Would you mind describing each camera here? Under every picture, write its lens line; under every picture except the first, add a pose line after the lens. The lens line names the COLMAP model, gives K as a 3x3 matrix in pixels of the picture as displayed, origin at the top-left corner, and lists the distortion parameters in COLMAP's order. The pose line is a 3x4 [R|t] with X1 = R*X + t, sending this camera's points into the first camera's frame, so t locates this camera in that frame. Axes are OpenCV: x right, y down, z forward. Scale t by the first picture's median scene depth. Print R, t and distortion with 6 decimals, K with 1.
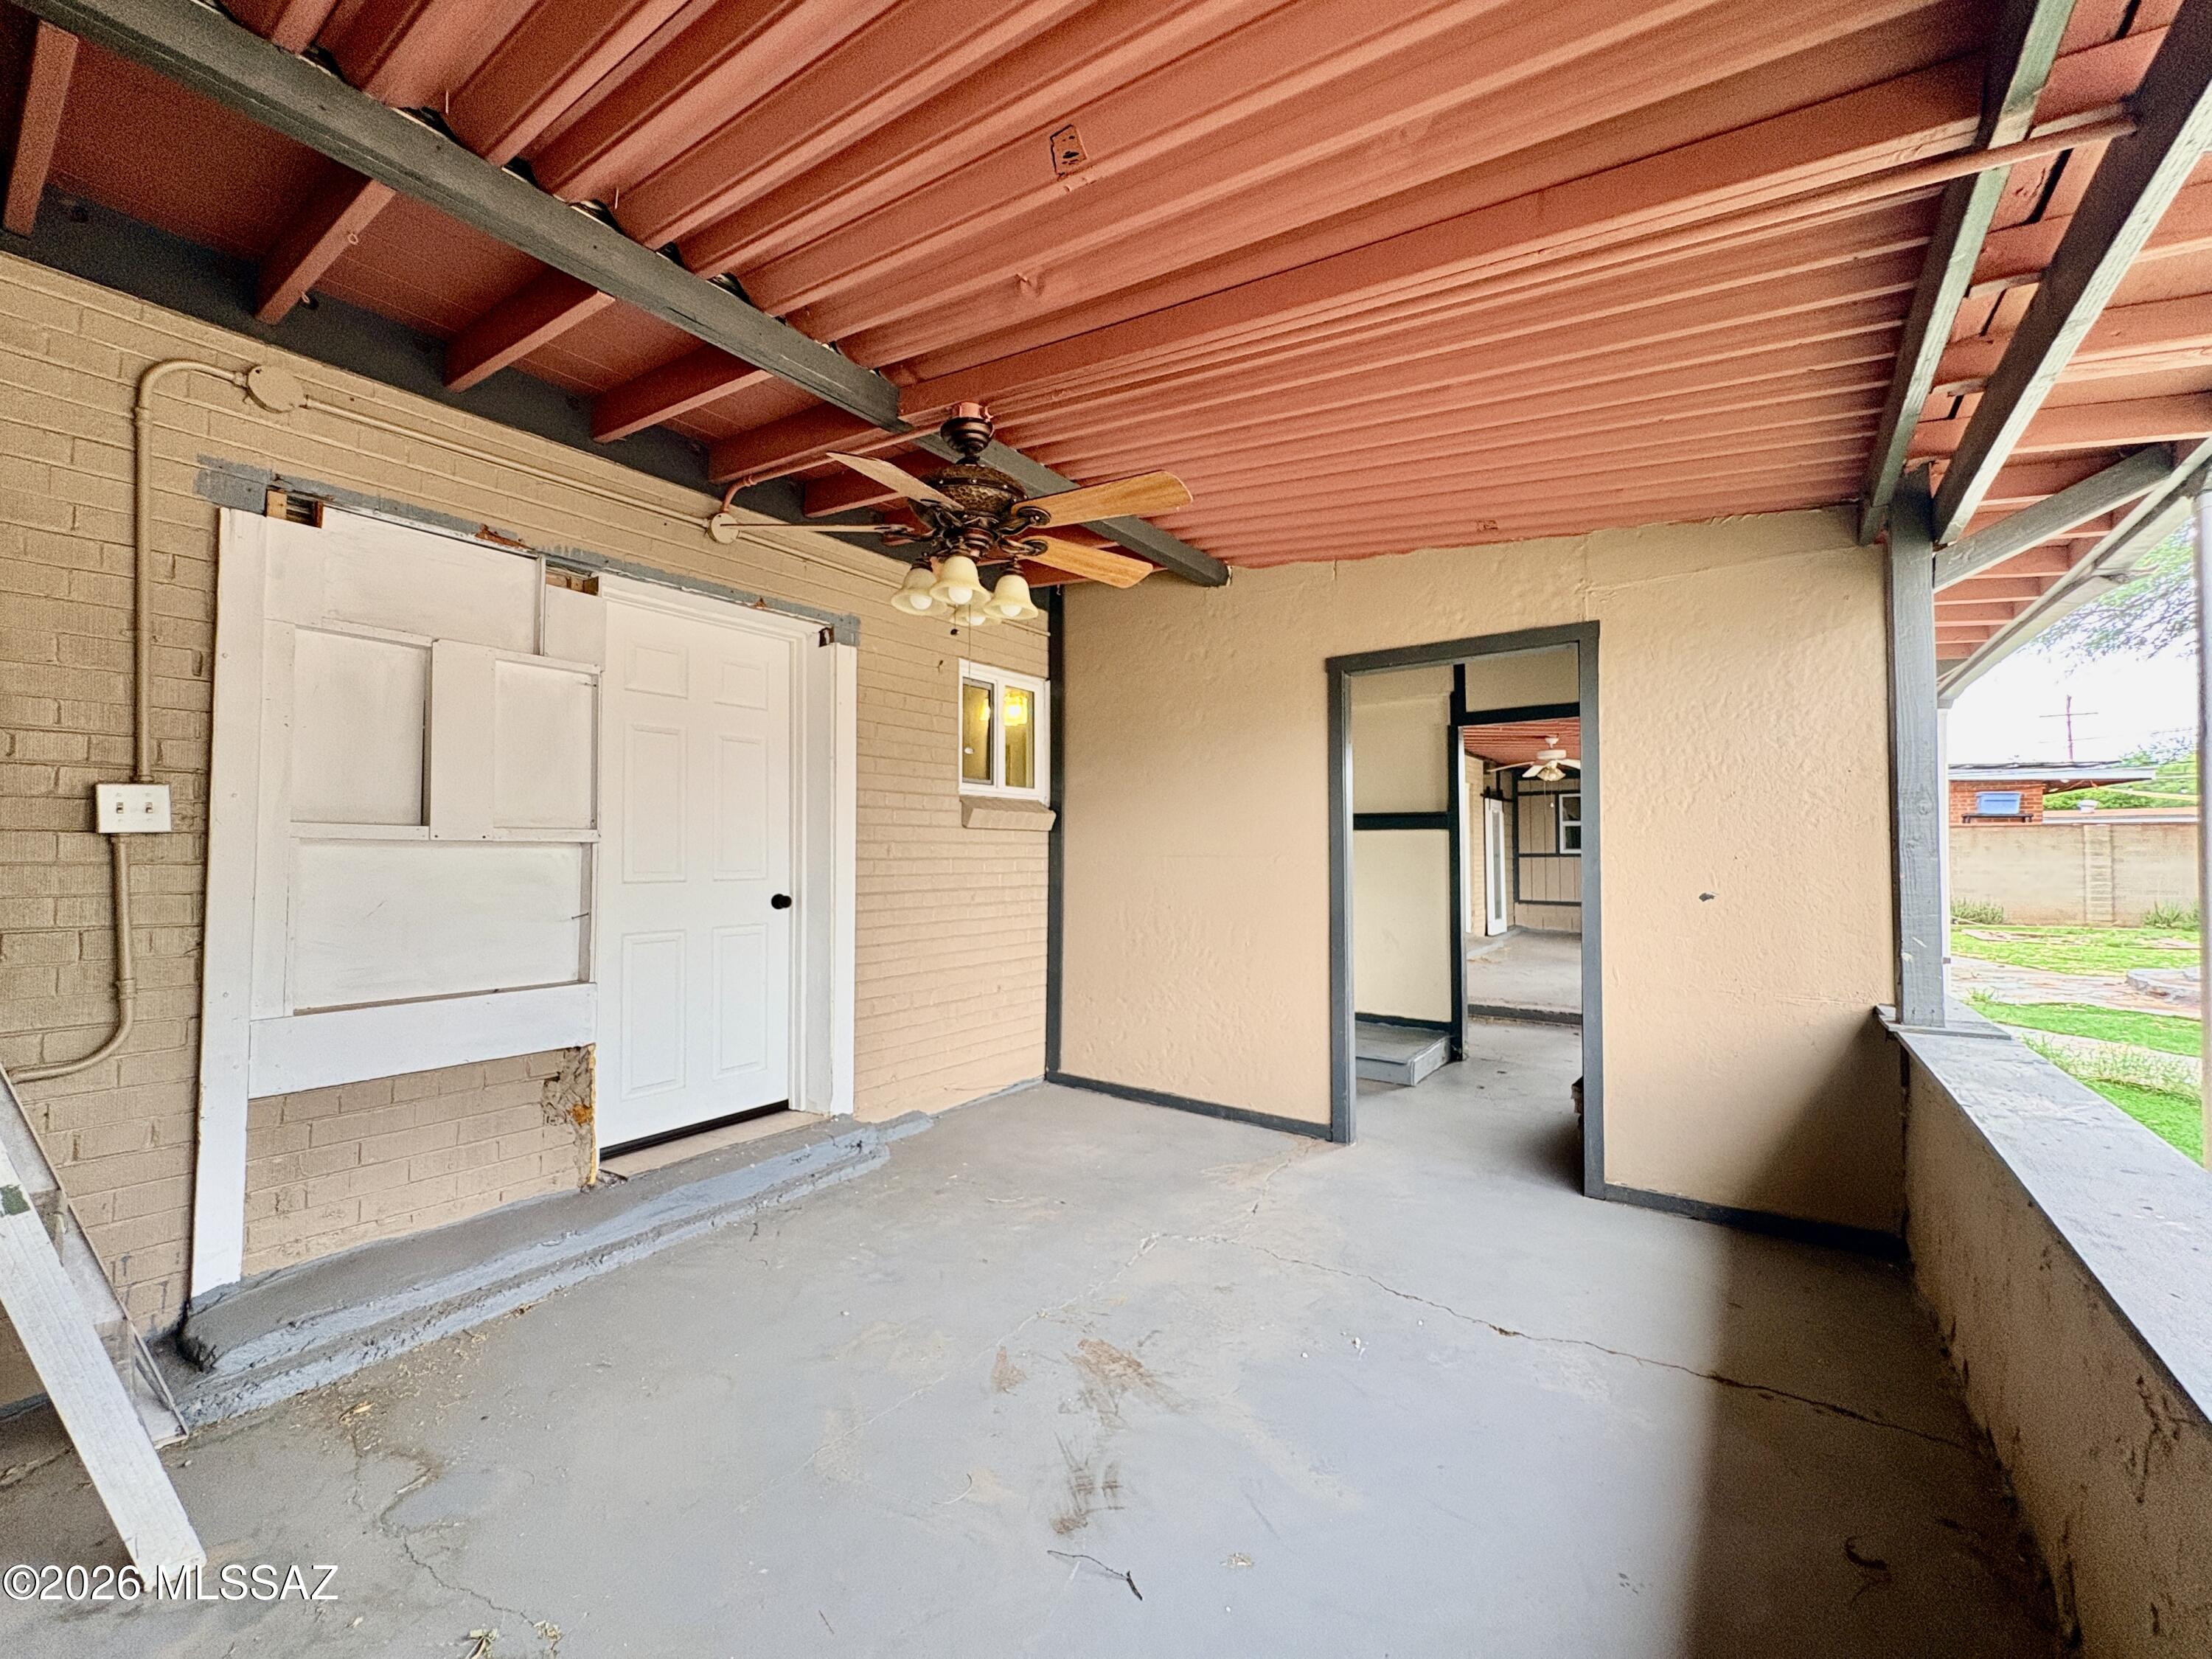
lens RADIAL K [[879.4, 0, 1109.4], [0, 879.4, 830.0], [0, 0, 1]] dist [0.000416, 0.000429]
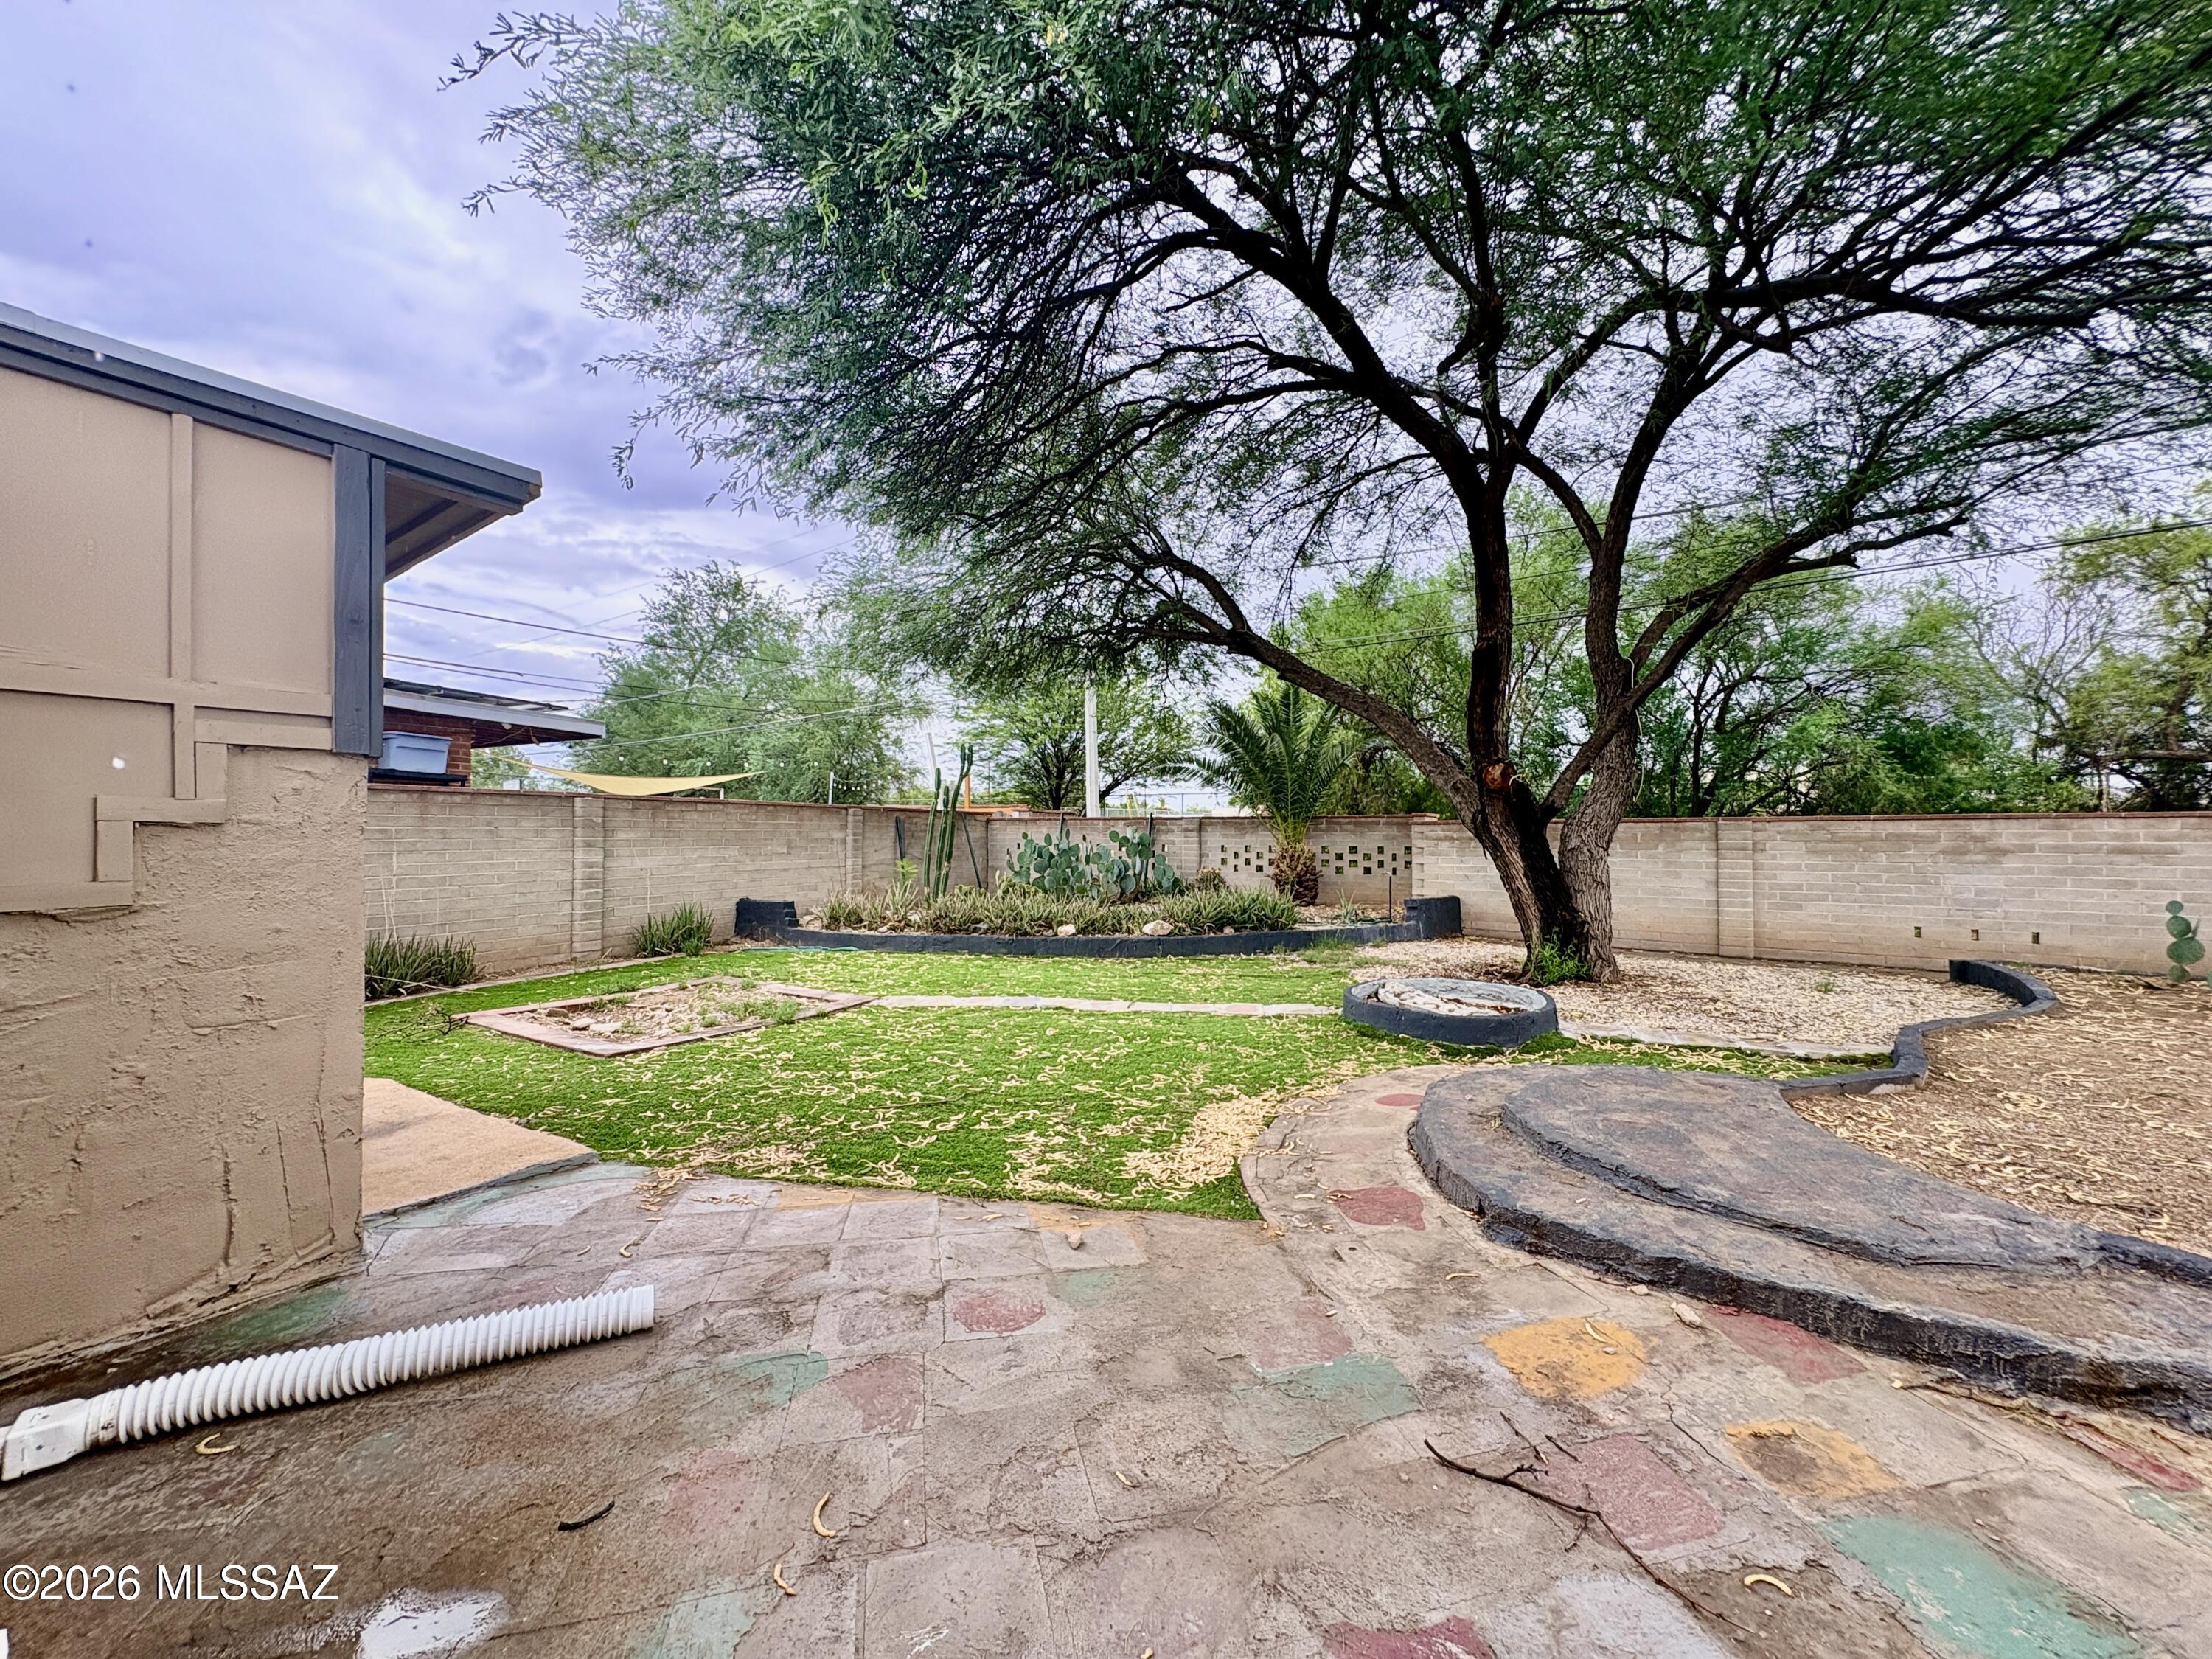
lens RADIAL K [[879.4, 0, 1107.8], [0, 879.4, 827.2], [0, 0, 1]] dist [0.000416, 0.000429]
pose [[-0.065483, 0.010283, 0.997801, 0.500513], [-0.022254, 0.999683, -0.011763, 0.015268], [-0.997605, -0.022975, -0.065234, 0.703060]]
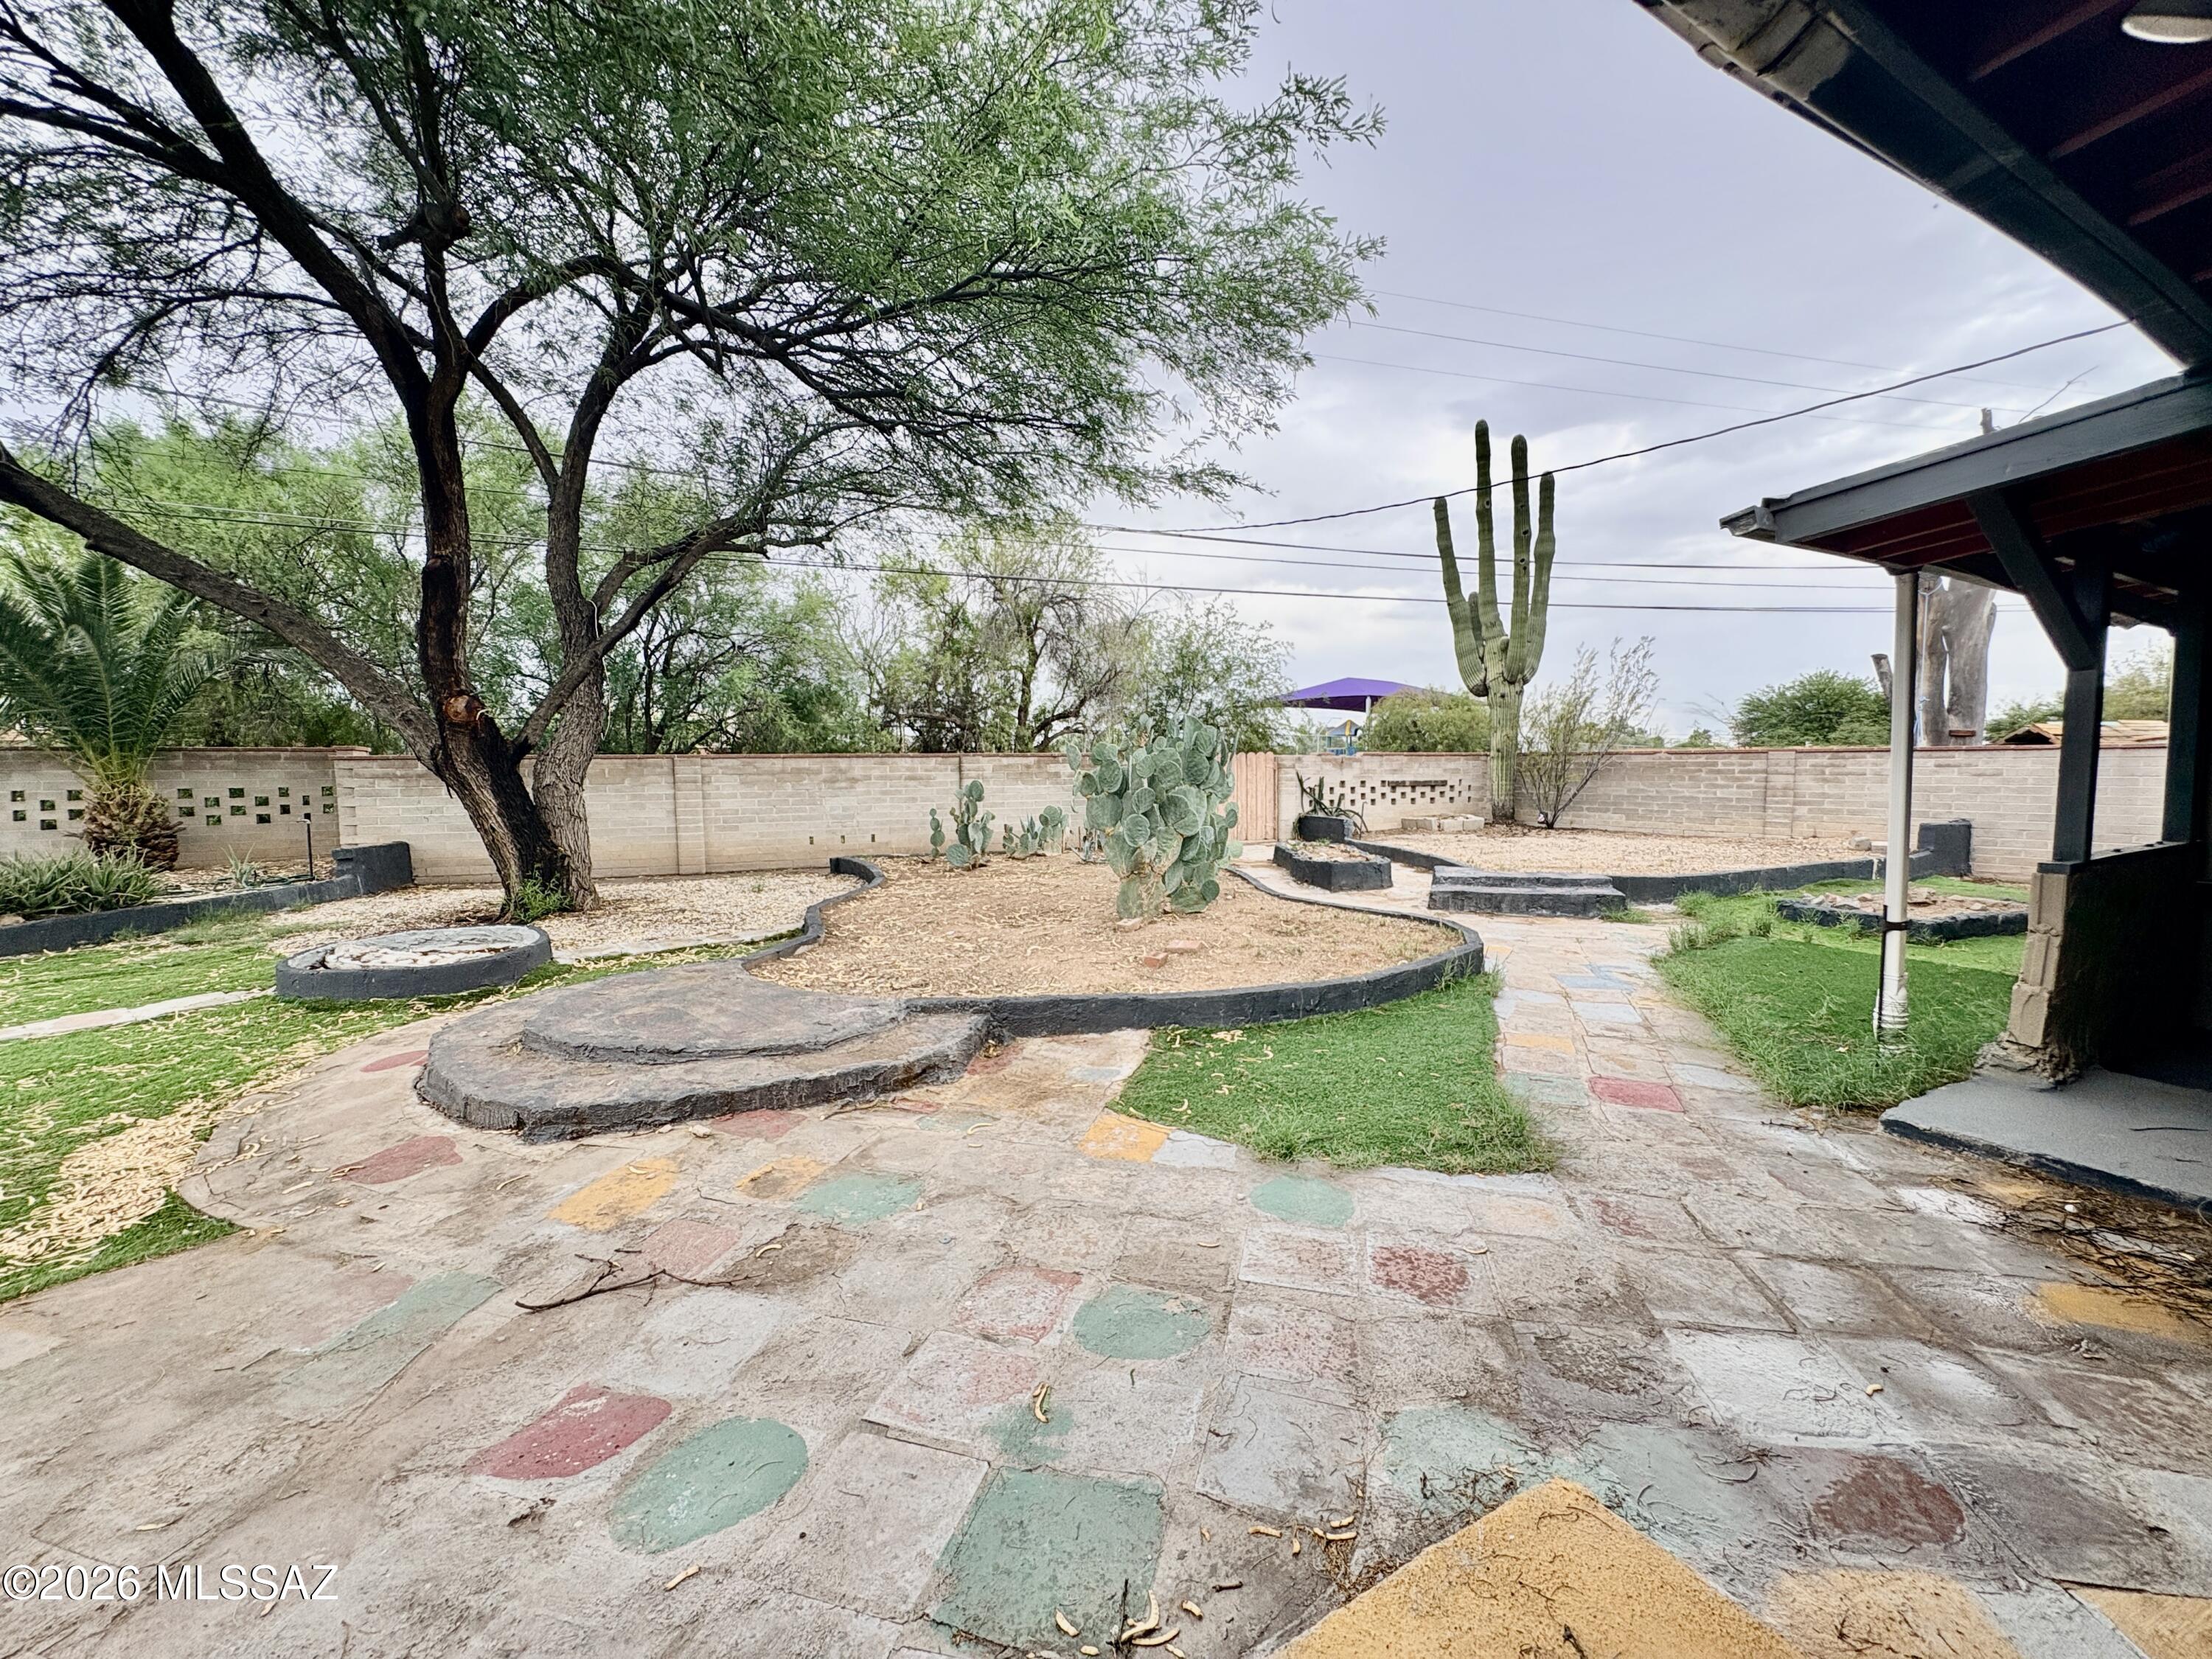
lens RADIAL K [[879.4, 0, 1107.4], [0, 879.4, 826.9], [0, 0, 1]] dist [0.000416, 0.000429]
pose [[-0.908939, -0.021263, 0.416386, 0.474149], [-0.000812, 0.998787, 0.049233, 0.014469], [-0.416928, 0.044412, -0.907854, 0.737877]]
